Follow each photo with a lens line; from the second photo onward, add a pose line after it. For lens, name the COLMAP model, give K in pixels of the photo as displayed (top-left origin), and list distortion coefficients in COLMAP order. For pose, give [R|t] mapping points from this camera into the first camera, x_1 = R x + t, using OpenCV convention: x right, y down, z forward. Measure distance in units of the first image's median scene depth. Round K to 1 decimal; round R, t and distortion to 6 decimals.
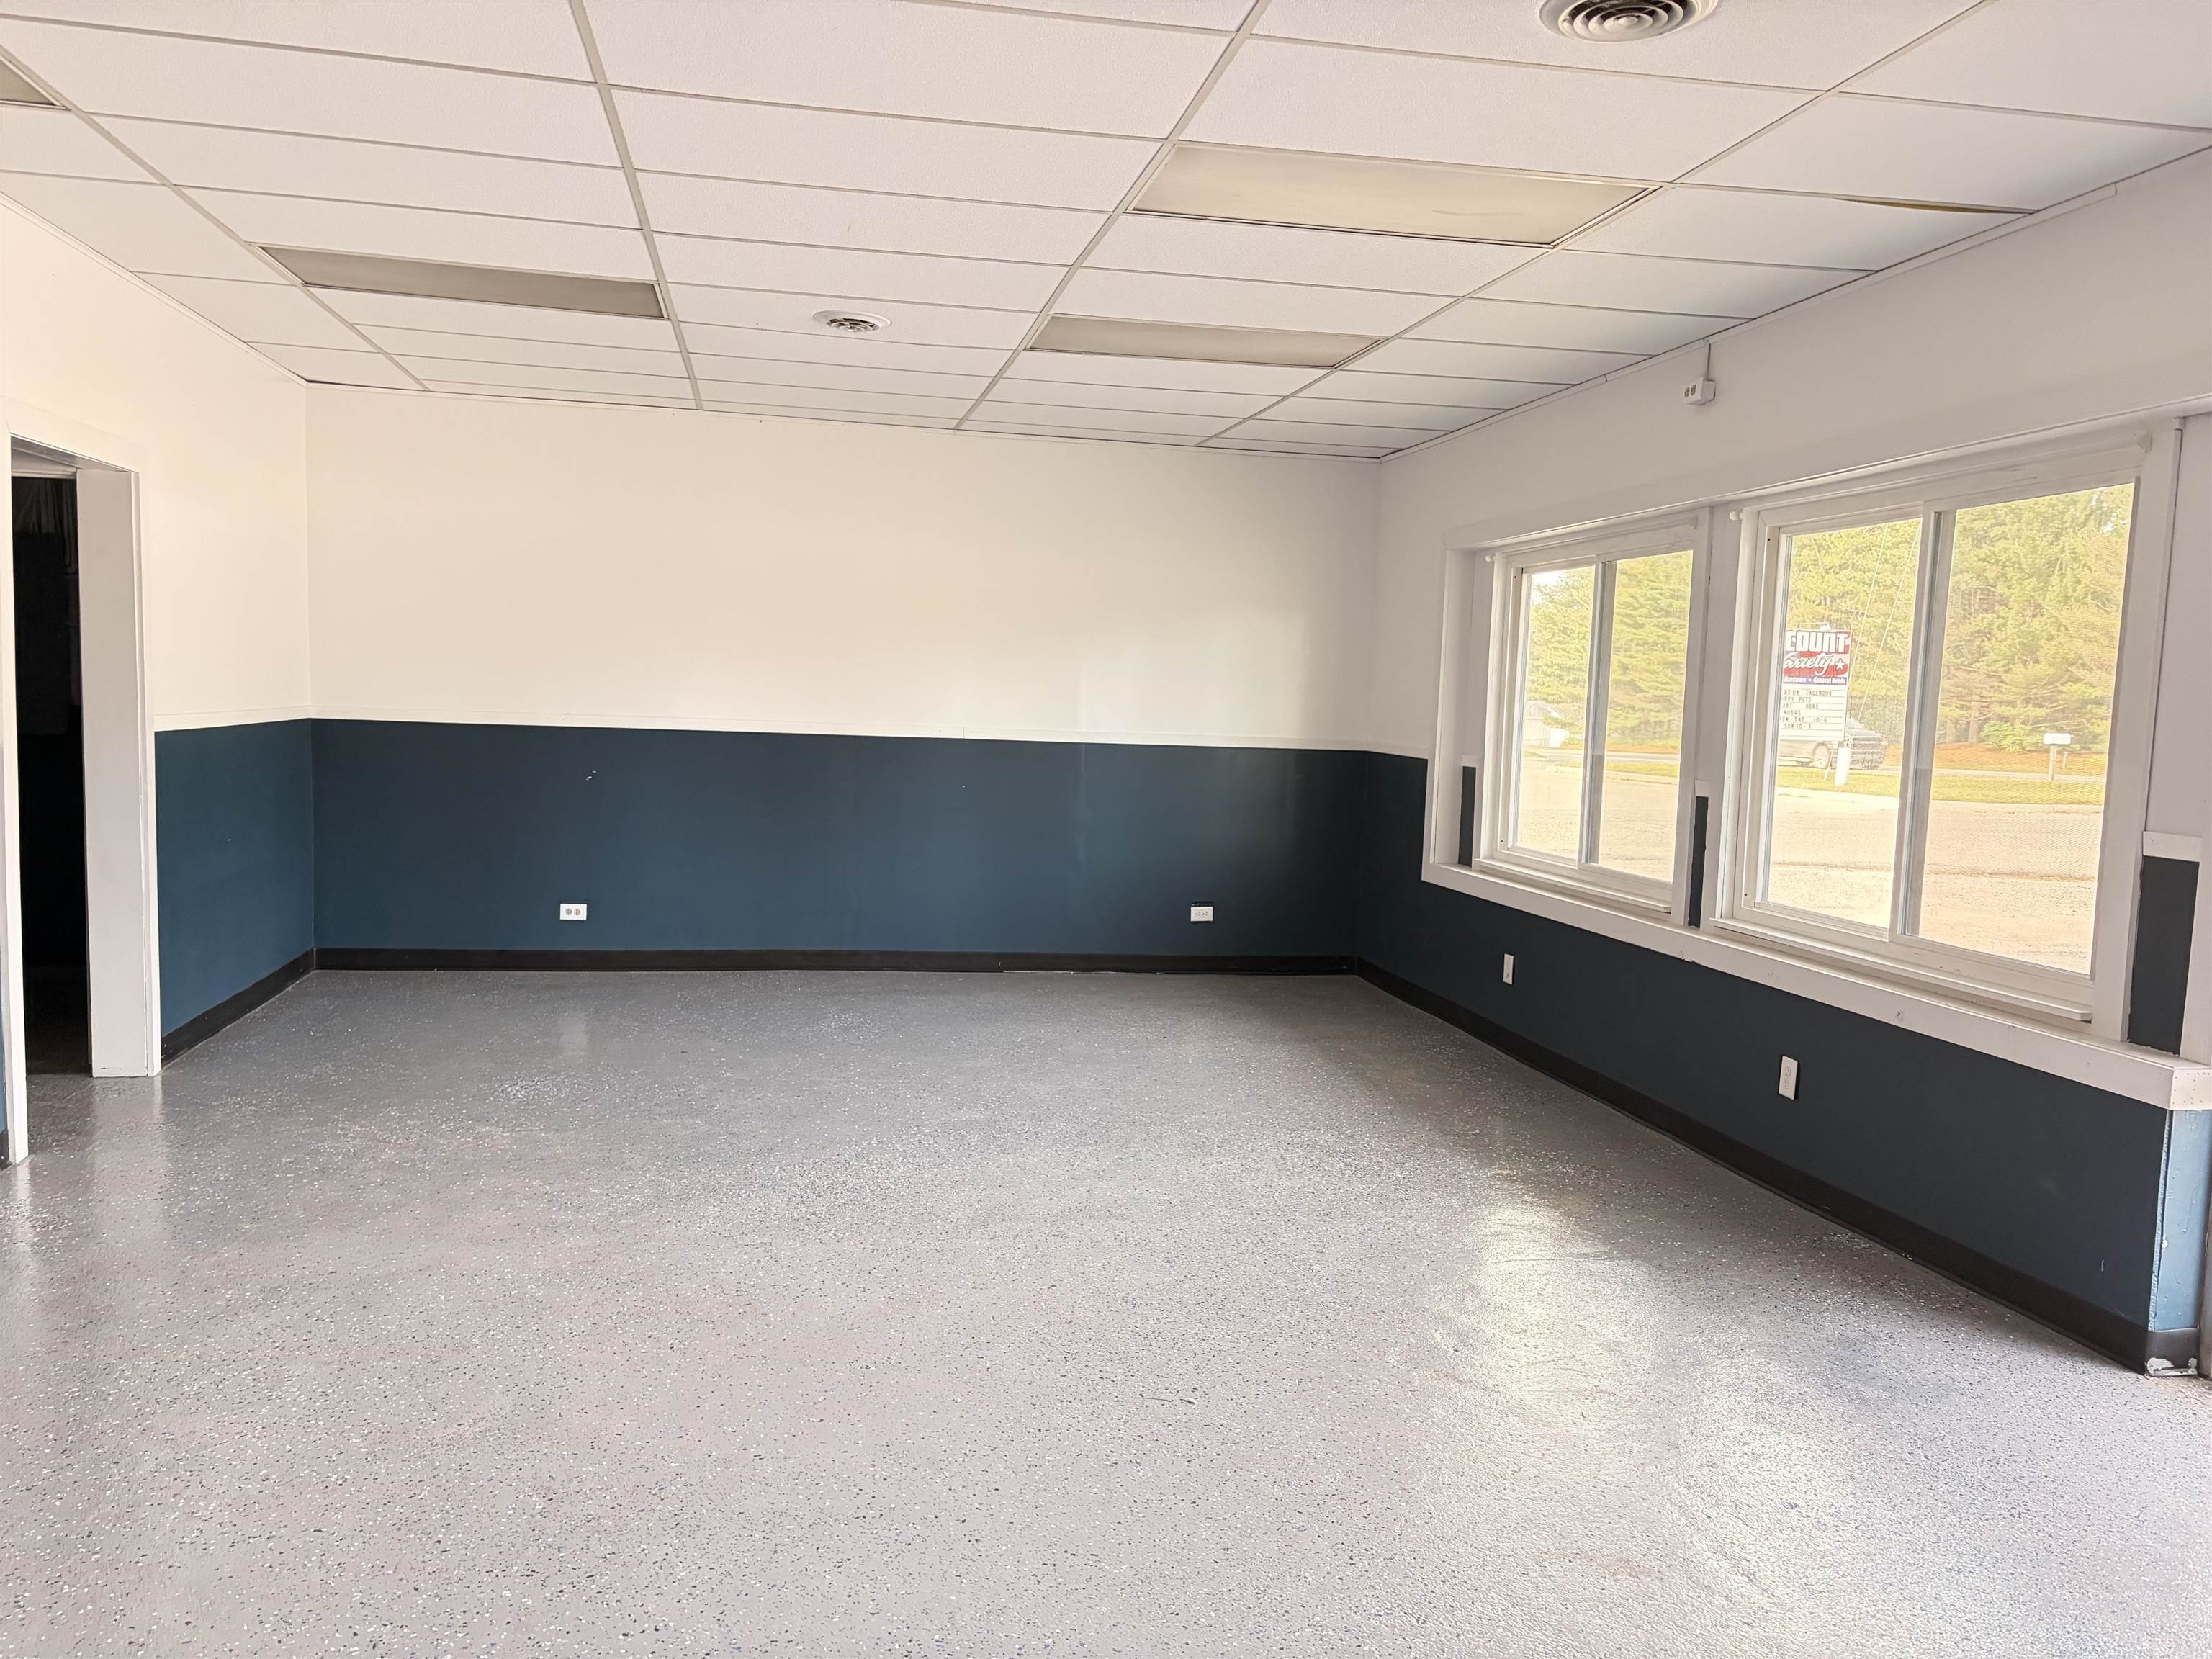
lens RADIAL K [[1662.9, 0, 1050.3], [0, 1662.9, 847.1], [0, 0, 1]] dist [0.044087, -0.046570]
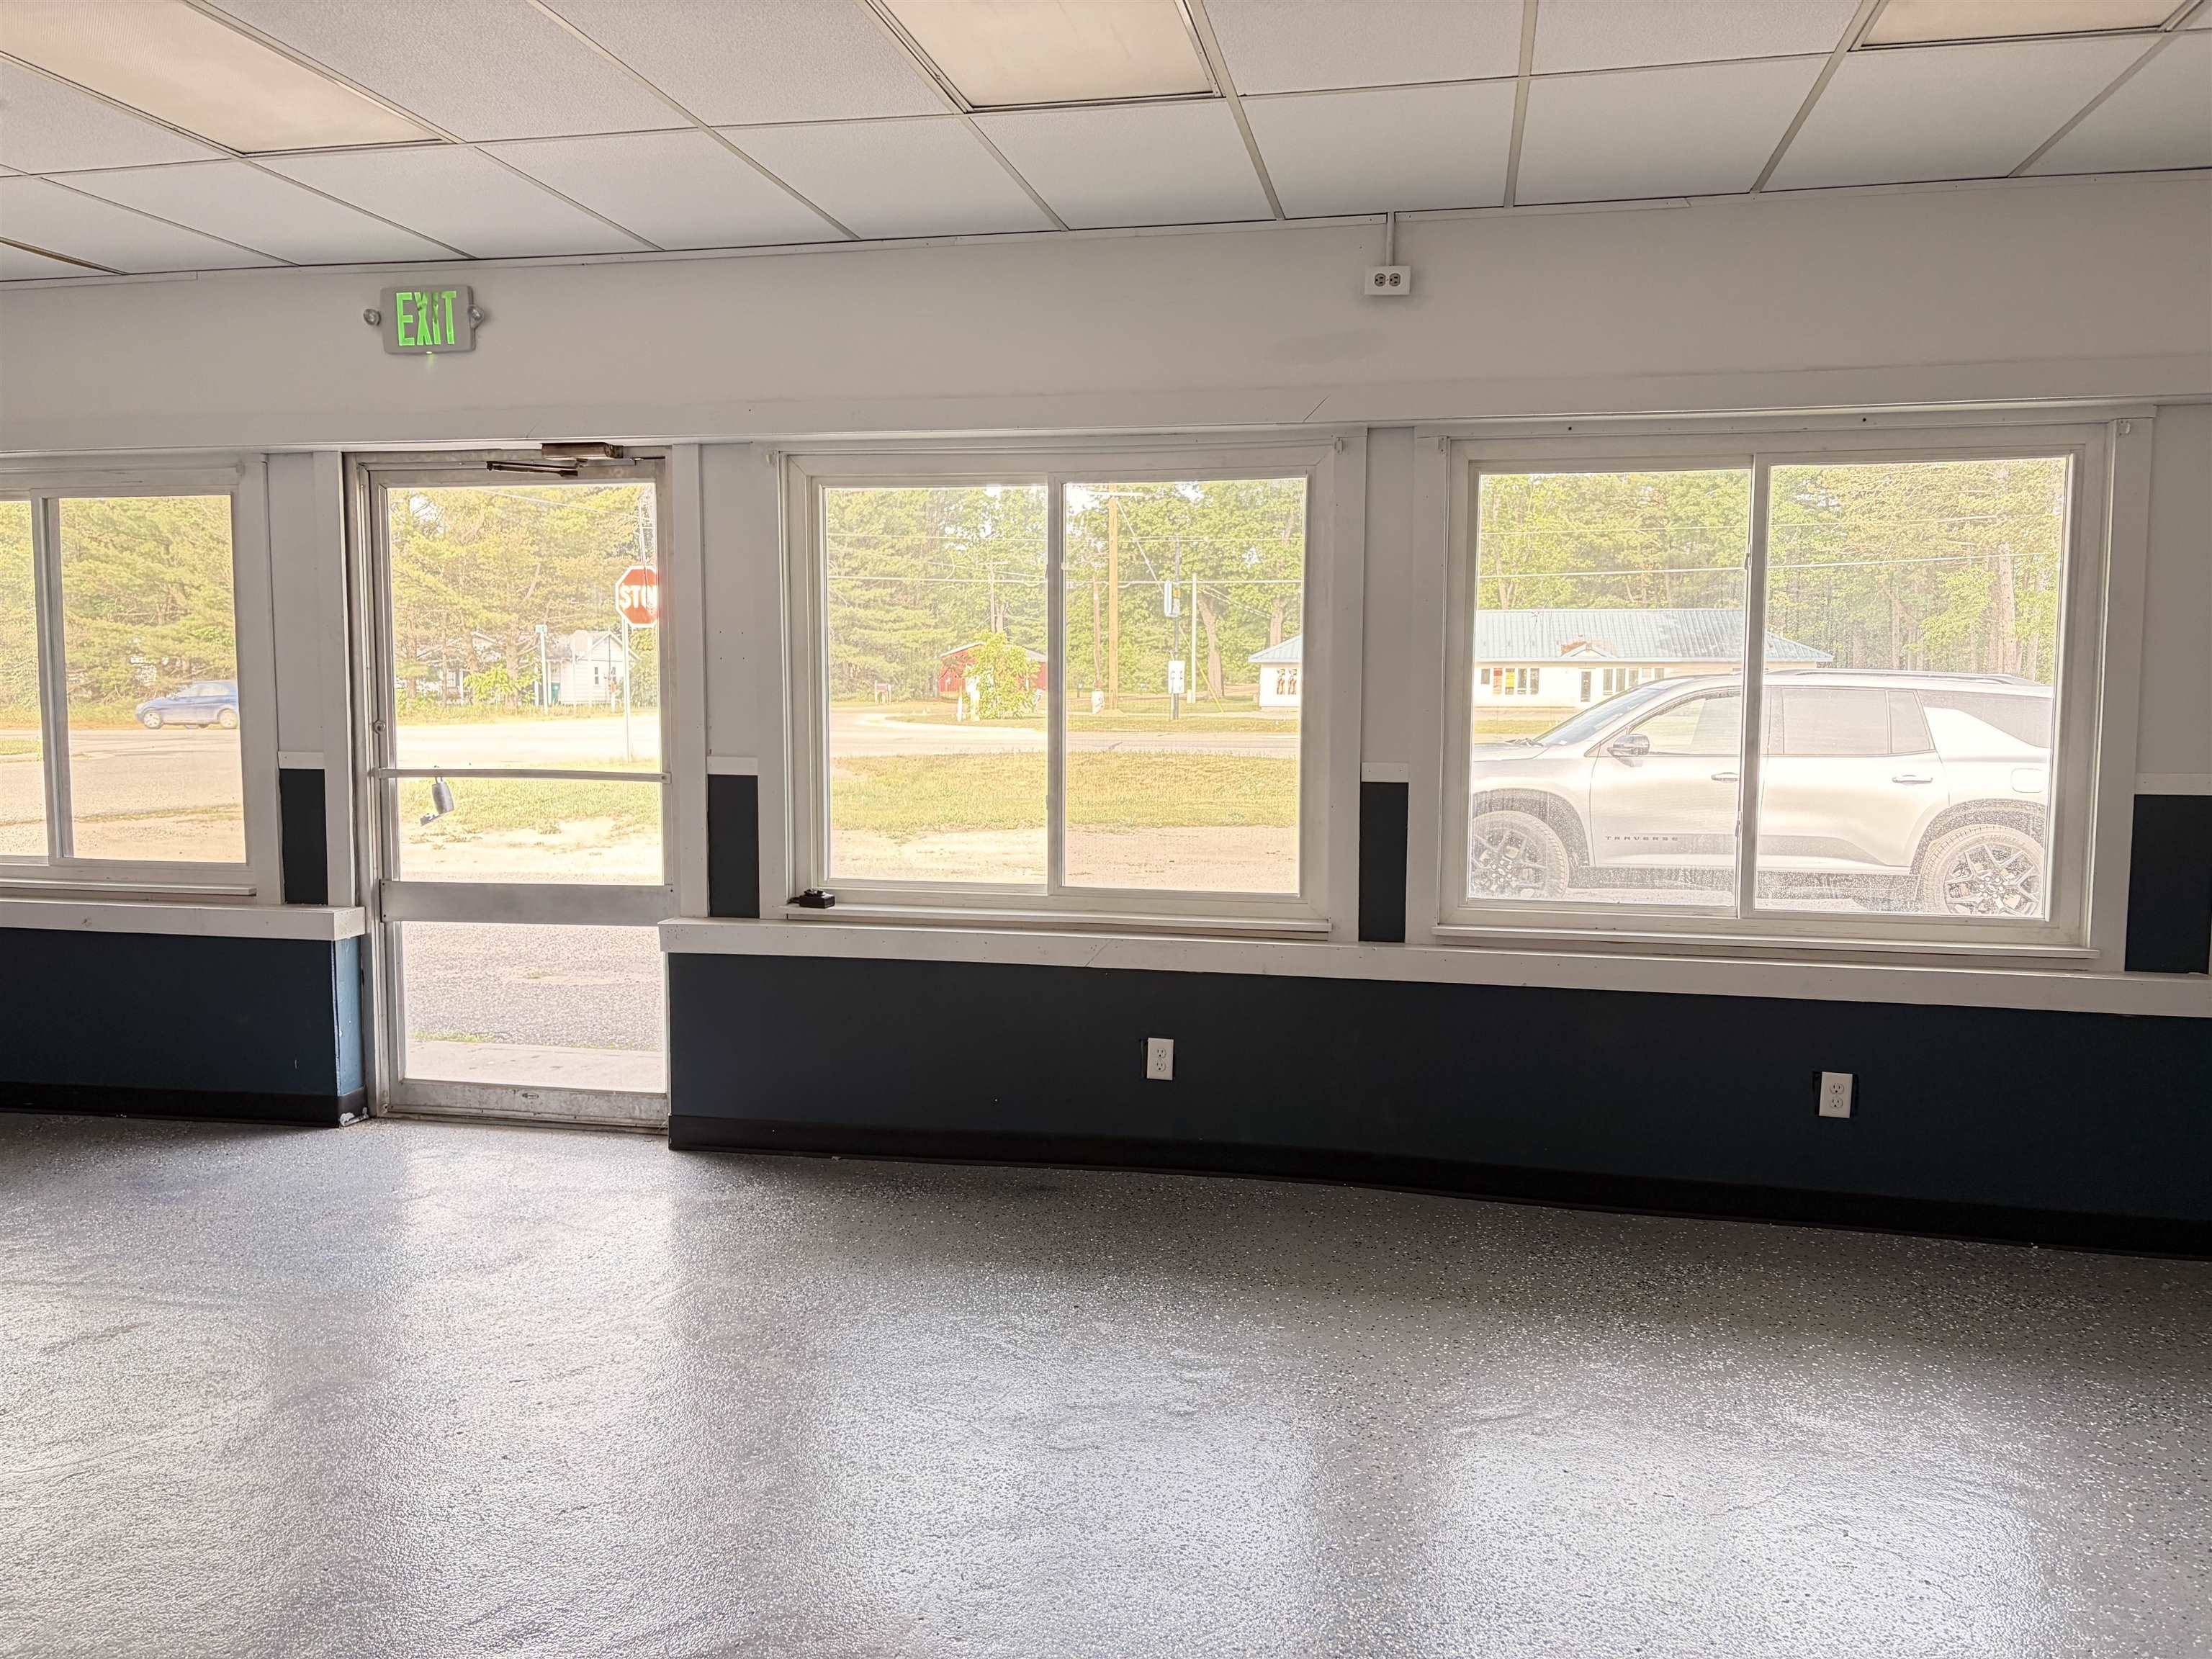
lens RADIAL K [[1662.9, 0, 1122.3], [0, 1662.9, 831.2], [0, 0, 1]] dist [0.044087, -0.046570]
pose [[0.376885, -0.110959, 0.919590, -0.256046], [0.091562, 0.992399, 0.082218, 0.004460], [-0.921723, 0.053213, 0.384180, -0.119816]]
